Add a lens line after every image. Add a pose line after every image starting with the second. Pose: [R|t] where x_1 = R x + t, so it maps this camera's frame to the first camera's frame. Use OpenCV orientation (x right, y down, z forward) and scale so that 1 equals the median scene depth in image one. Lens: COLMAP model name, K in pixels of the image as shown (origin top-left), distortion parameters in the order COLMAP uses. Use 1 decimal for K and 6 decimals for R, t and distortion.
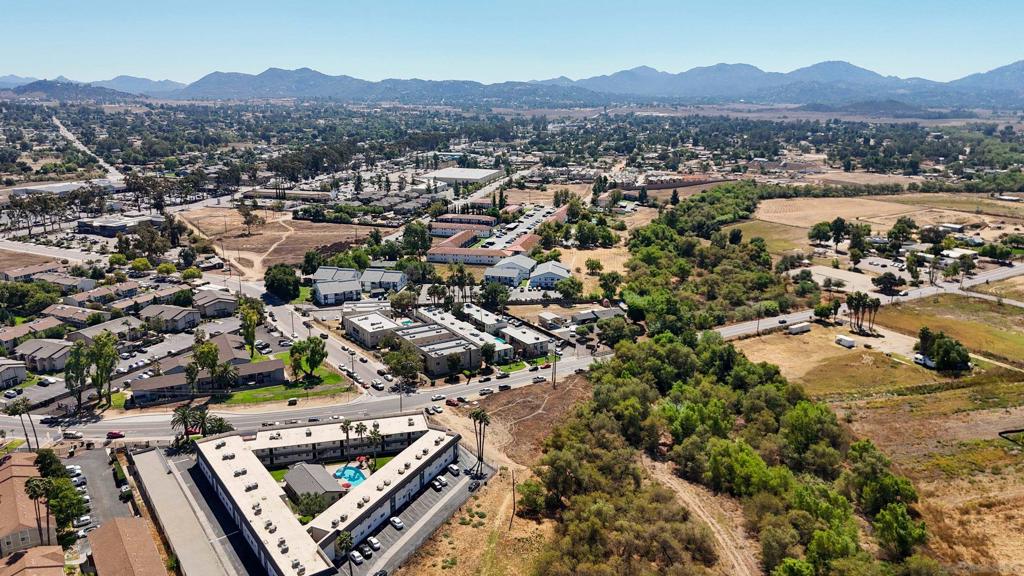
lens RADIAL K [[755.1, 0, 509.8], [0, 755.1, 288.6], [0, 0, 1]] dist [0.077362, -0.080145]
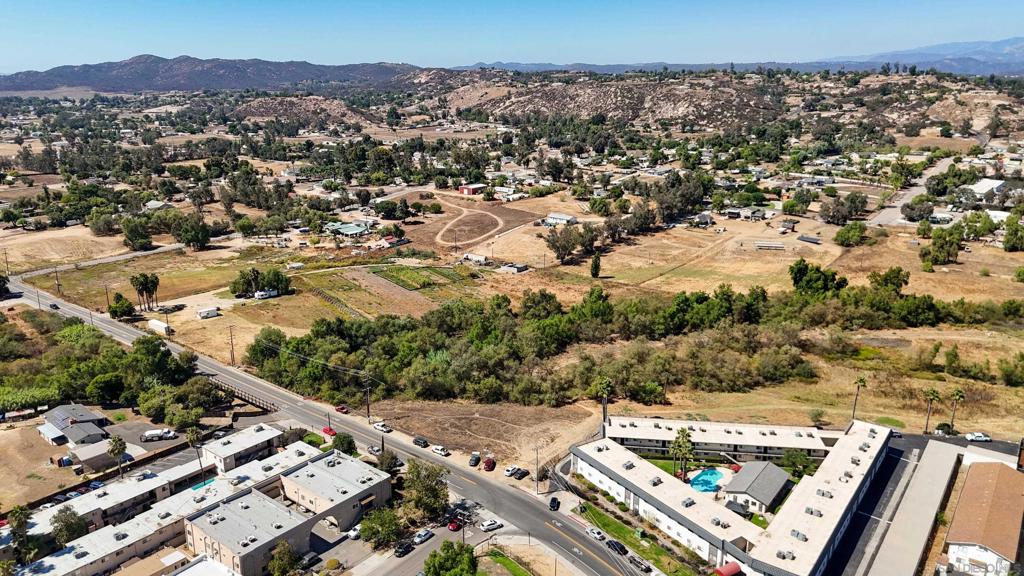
lens RADIAL K [[755.1, 0, 509.8], [0, 755.1, 288.6], [0, 0, 1]] dist [0.077362, -0.080145]
pose [[-0.318284, -0.269700, 0.908822, -0.550508], [0.239441, 0.904724, 0.352340, -0.206155], [-0.917259, 0.329753, -0.223382, 0.826688]]
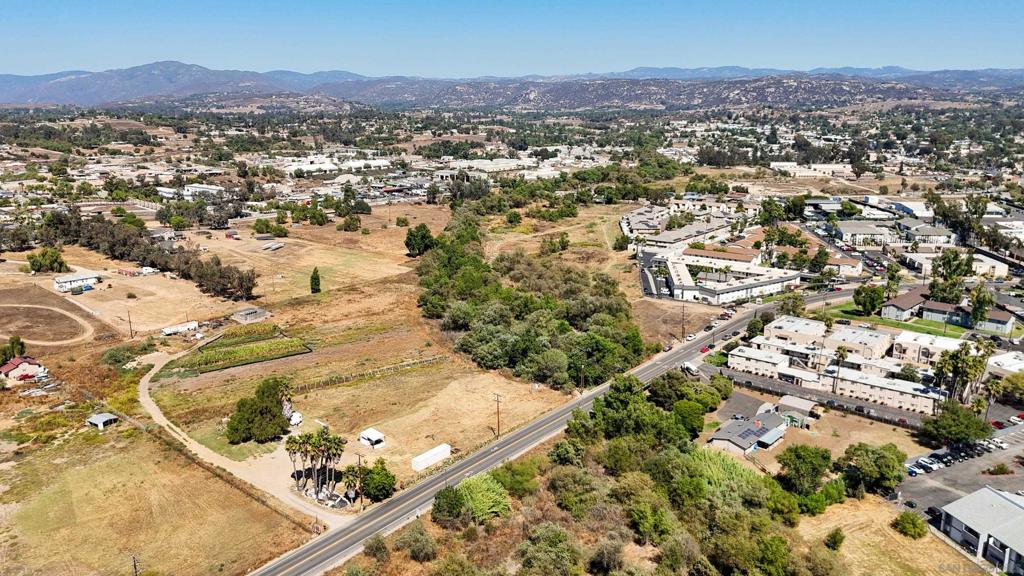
lens RADIAL K [[755.1, 0, 509.8], [0, 755.1, 288.6], [0, 0, 1]] dist [0.077362, -0.080145]
pose [[-0.951775, 0.069401, -0.298844, 0.495721], [-0.082350, 0.880540, 0.466762, -0.348469], [0.295538, 0.468863, -0.832361, 1.470360]]
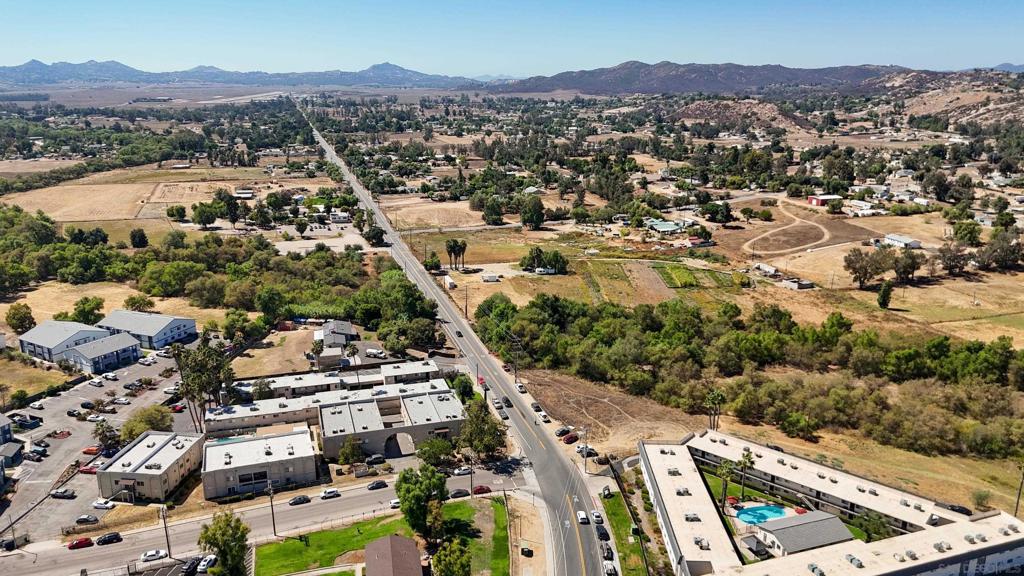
lens RADIAL K [[755.1, 0, 509.8], [0, 755.1, 288.6], [0, 0, 1]] dist [0.077362, -0.080145]
pose [[0.269584, -0.269707, 0.924436, -0.612906], [0.244475, 0.947695, 0.205199, -0.142278], [-0.931427, 0.170684, 0.321420, 0.581989]]
